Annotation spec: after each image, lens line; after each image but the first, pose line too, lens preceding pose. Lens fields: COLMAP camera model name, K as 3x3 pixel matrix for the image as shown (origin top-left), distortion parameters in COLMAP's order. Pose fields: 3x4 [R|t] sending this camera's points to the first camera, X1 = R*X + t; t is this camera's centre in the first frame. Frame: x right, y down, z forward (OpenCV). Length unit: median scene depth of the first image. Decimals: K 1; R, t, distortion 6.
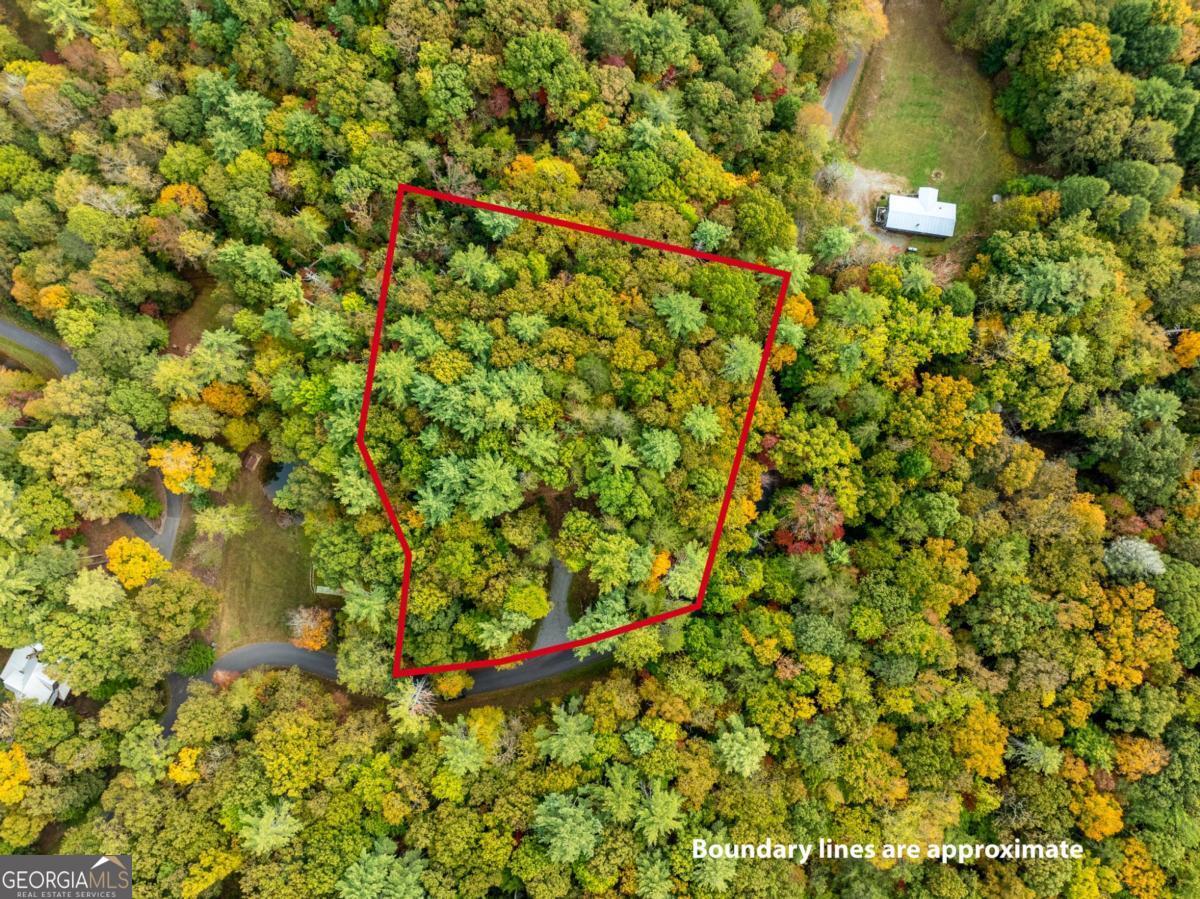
lens RADIAL K [[870.6, 0, 600.0], [0, 870.6, 449.5], [0, 0, 1]] dist [-0.056001, 0.024516]
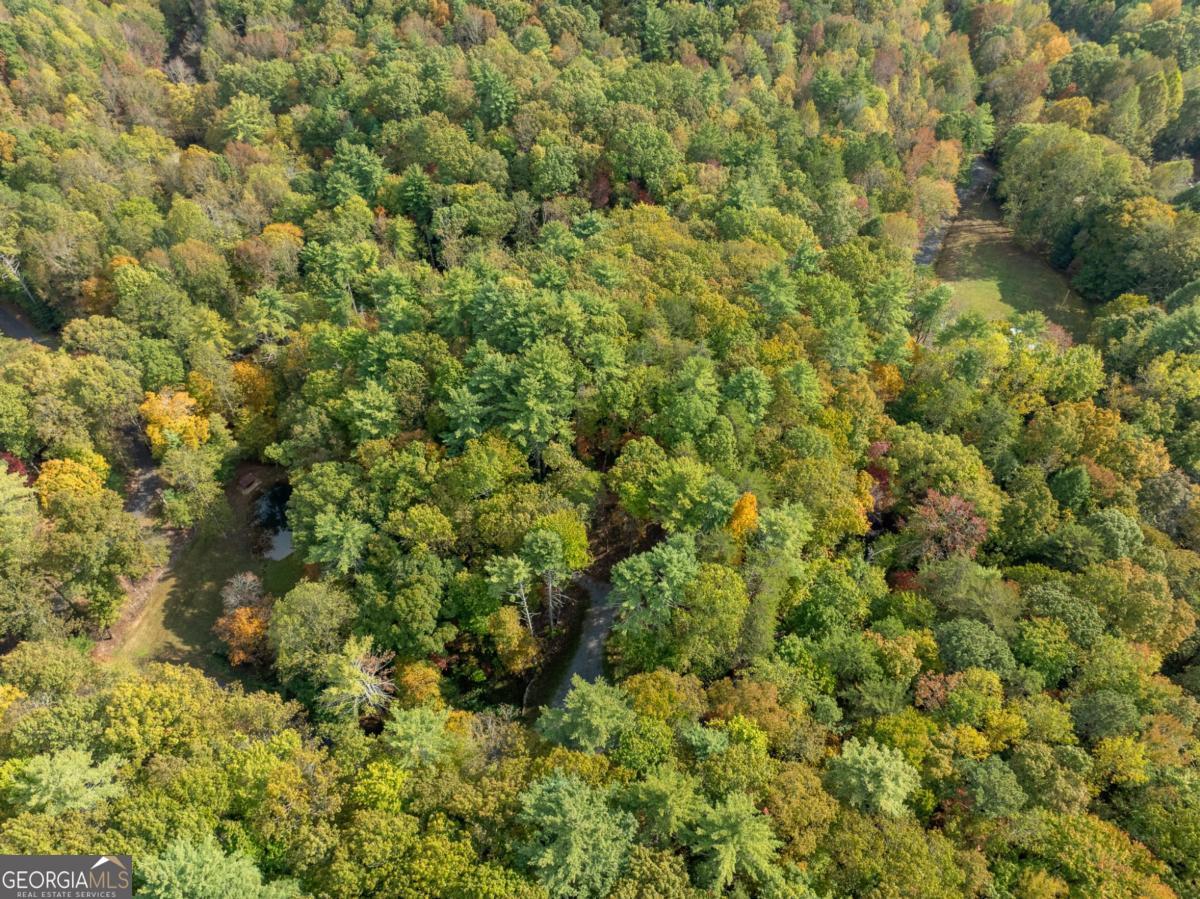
lens RADIAL K [[870.6, 0, 600.0], [0, 870.6, 449.5], [0, 0, 1]] dist [-0.056001, 0.024516]
pose [[0.991956, 0.097368, -0.080883, -0.000078], [-0.126527, 0.781215, -0.611305, 0.544694], [0.003665, 0.616622, 0.787251, 0.375189]]
